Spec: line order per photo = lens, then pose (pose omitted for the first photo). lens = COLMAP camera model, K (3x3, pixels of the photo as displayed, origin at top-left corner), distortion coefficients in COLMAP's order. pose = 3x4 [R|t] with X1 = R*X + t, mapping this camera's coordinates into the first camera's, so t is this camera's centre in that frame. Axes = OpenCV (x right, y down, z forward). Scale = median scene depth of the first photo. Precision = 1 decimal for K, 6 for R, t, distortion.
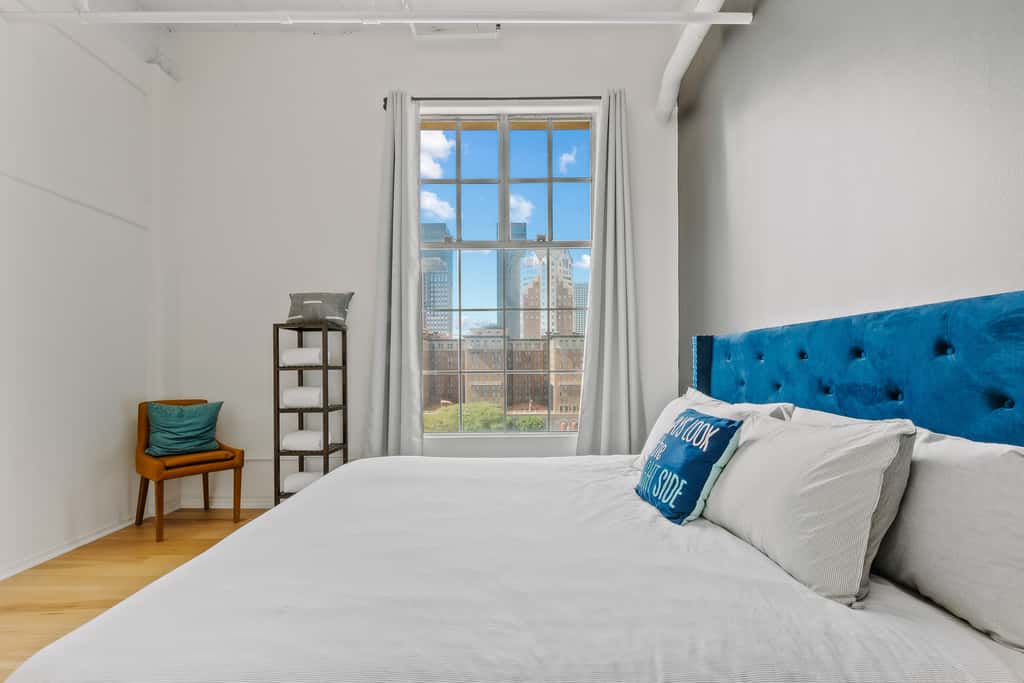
lens RADIAL K [[460.7, 0, 513.1], [0, 460.7, 362.8], [0, 0, 1]] dist [0.001973, 0.000205]
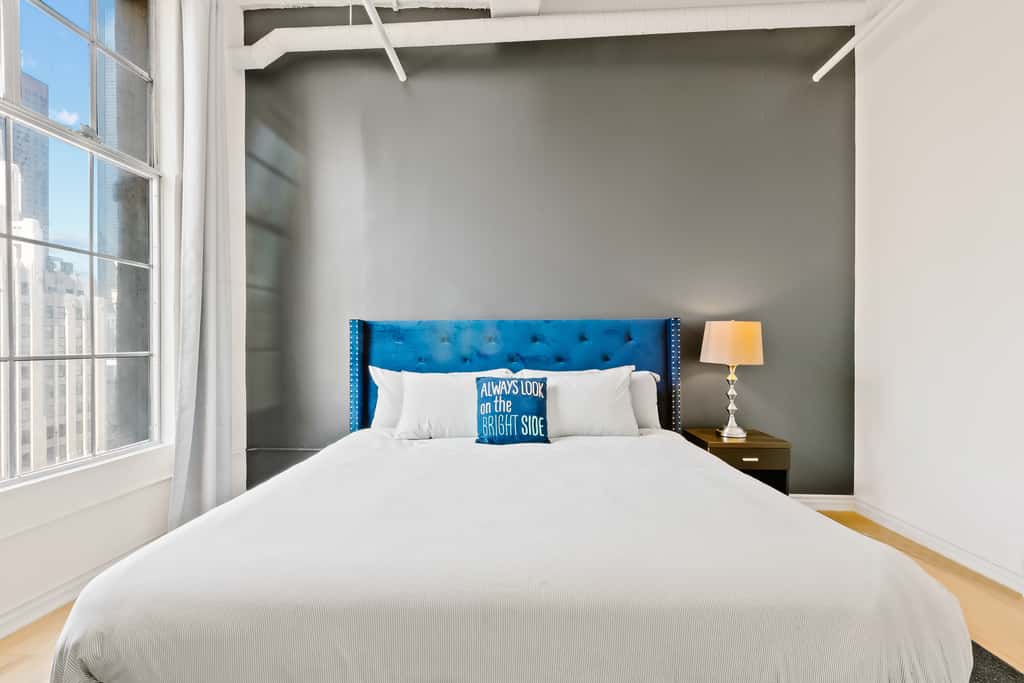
lens RADIAL K [[485.4, 0, 512.0], [0, 485.4, 341.5], [0, 0, 1]] dist [0.002817, 0.000260]
pose [[0.051498, 0.008410, 0.998638, -1.001418], [-0.001587, 0.999964, -0.008340, 0.003231], [-0.998672, -0.001155, 0.051509, 0.764162]]
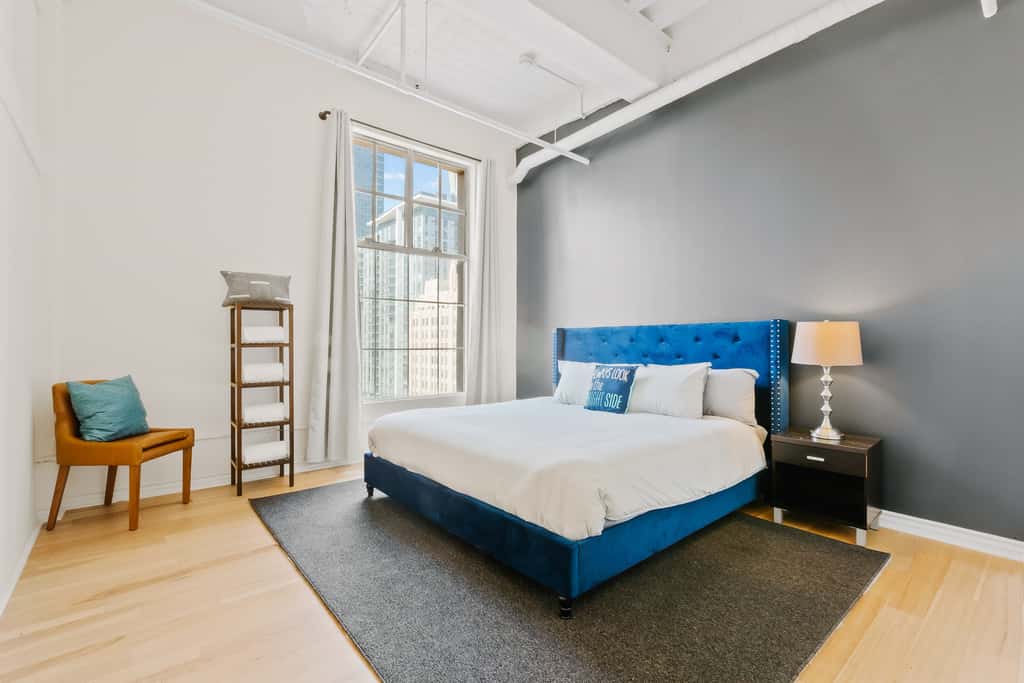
lens RADIAL K [[445.6, 0, 512.0], [0, 445.6, 341.5], [0, 0, 1]] dist [-0.001472, -0.000198]
pose [[0.771657, 0.010593, 0.635950, -1.076131], [-0.008963, 0.999943, -0.005780, 0.004597], [-0.635975, -0.001240, 0.771708, -0.258382]]
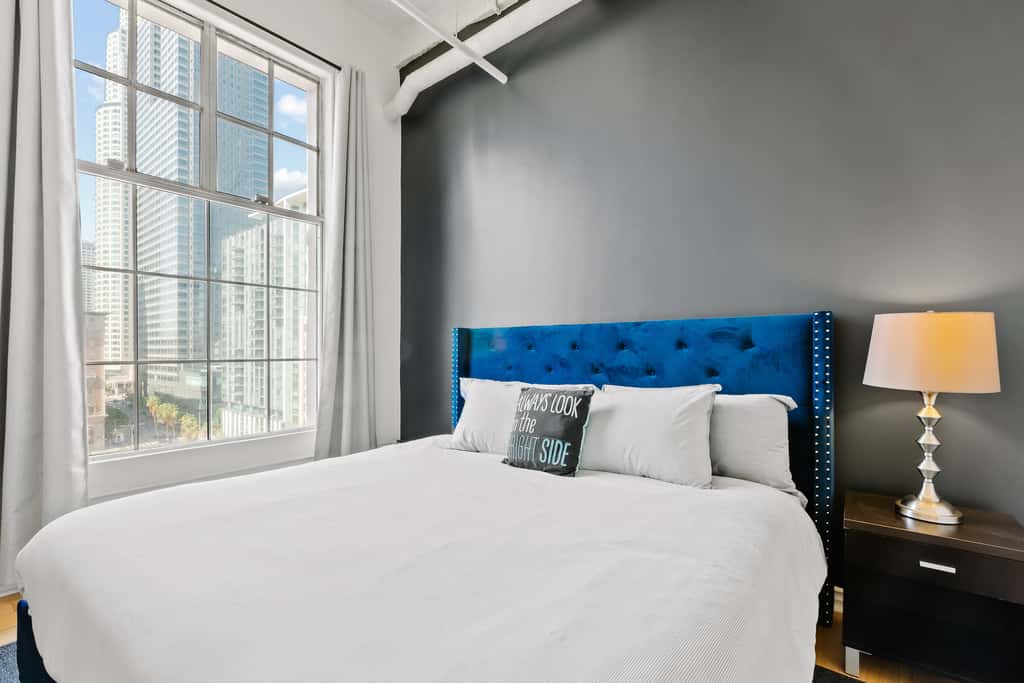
lens RADIAL K [[460.4, 0, 511.6], [0, 460.4, 350.4], [0, 0, 1]] dist [-0.000951, -0.000284]
pose [[0.625301, 0.007605, 0.780346, -0.554454], [-0.007915, 0.999963, -0.003403, 0.000019], [-0.780343, -0.004049, 0.625338, 0.238534]]
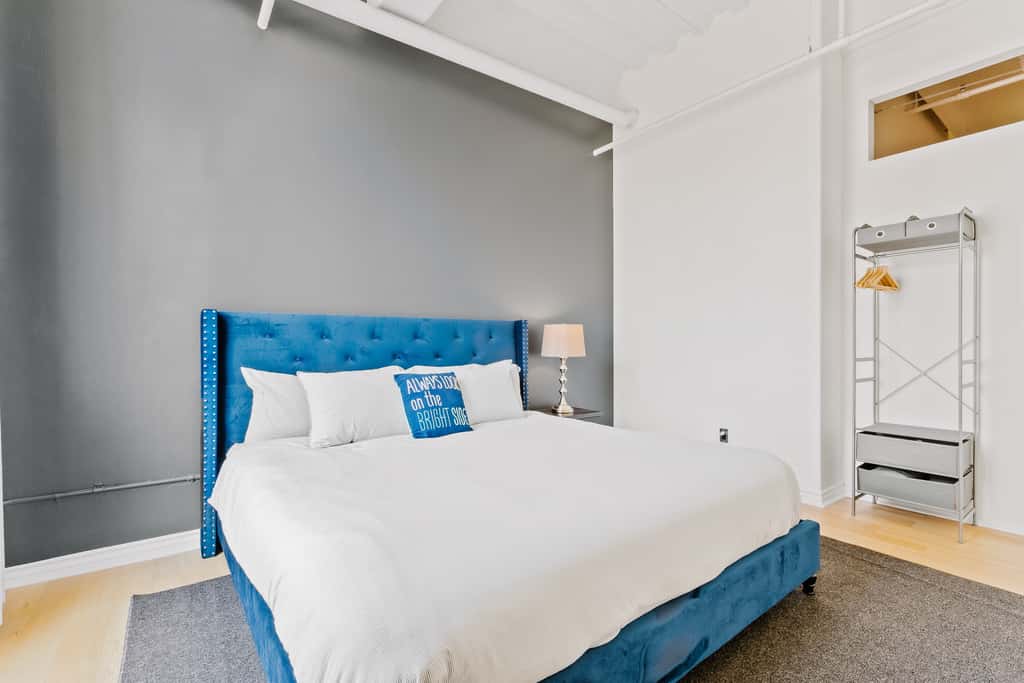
lens RADIAL K [[471.7, 0, 512.0], [0, 471.7, 341.5], [0, 0, 1]] dist [-0.000403, -0.000087]
pose [[-0.581065, 0.008564, 0.813812, -0.900057], [0.001578, 0.999955, -0.009396, 0.013875], [-0.813855, -0.004175, -0.581053, 1.427065]]
